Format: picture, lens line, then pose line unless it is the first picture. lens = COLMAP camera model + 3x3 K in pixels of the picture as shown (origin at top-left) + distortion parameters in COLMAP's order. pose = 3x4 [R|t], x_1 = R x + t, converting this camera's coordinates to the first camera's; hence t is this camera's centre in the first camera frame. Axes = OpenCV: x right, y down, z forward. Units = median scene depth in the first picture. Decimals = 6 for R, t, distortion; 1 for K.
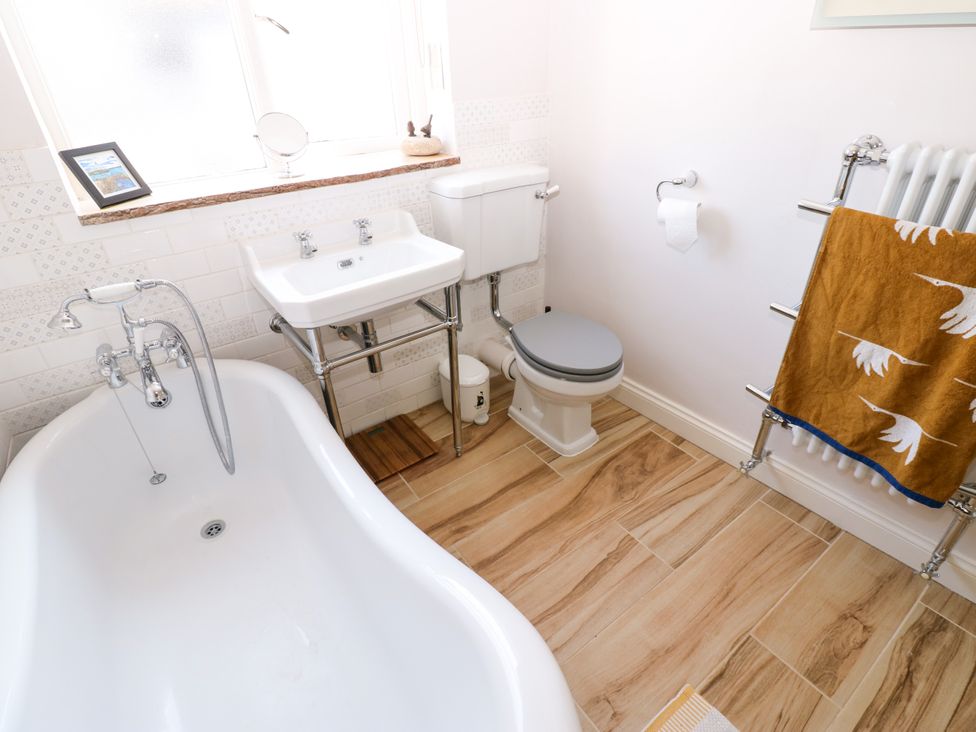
lens RADIAL K [[508.5, 0, 492.8], [0, 508.5, 353.0], [0, 0, 1]] dist [0.003917, -0.017553]
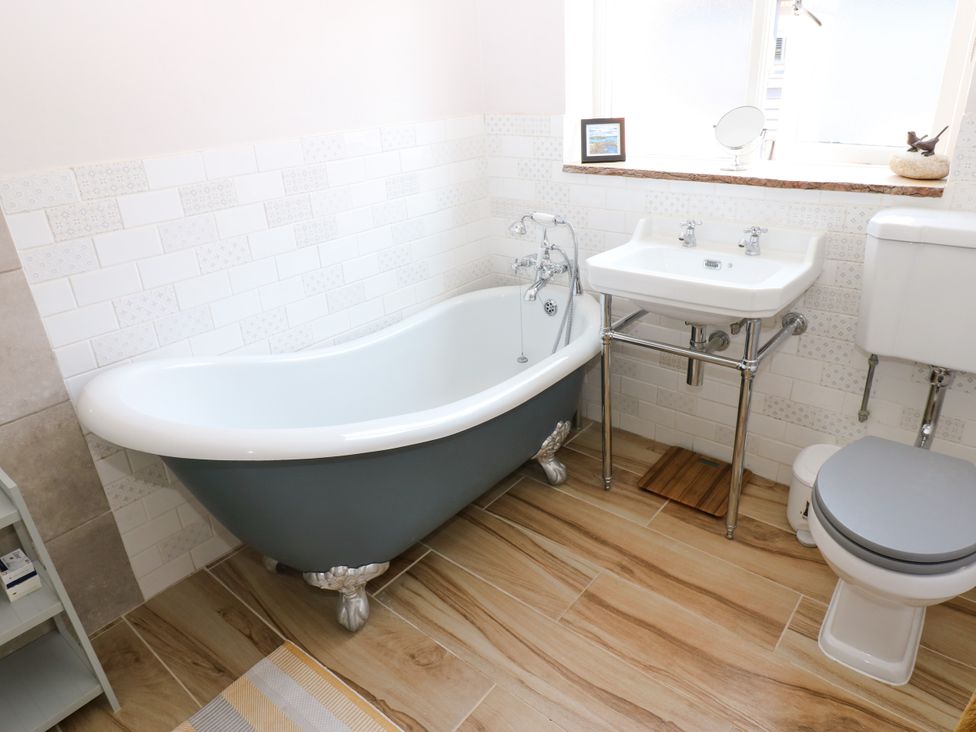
lens RADIAL K [[624.7, 0, 489.2], [0, 624.7, 343.9], [0, 0, 1]] dist [0.000551, 0.001331]
pose [[0.249732, 0.406287, -0.878957, 0.682277], [-0.458196, 0.849246, 0.262370, -0.163497], [0.853048, 0.337212, 0.398242, 0.233708]]
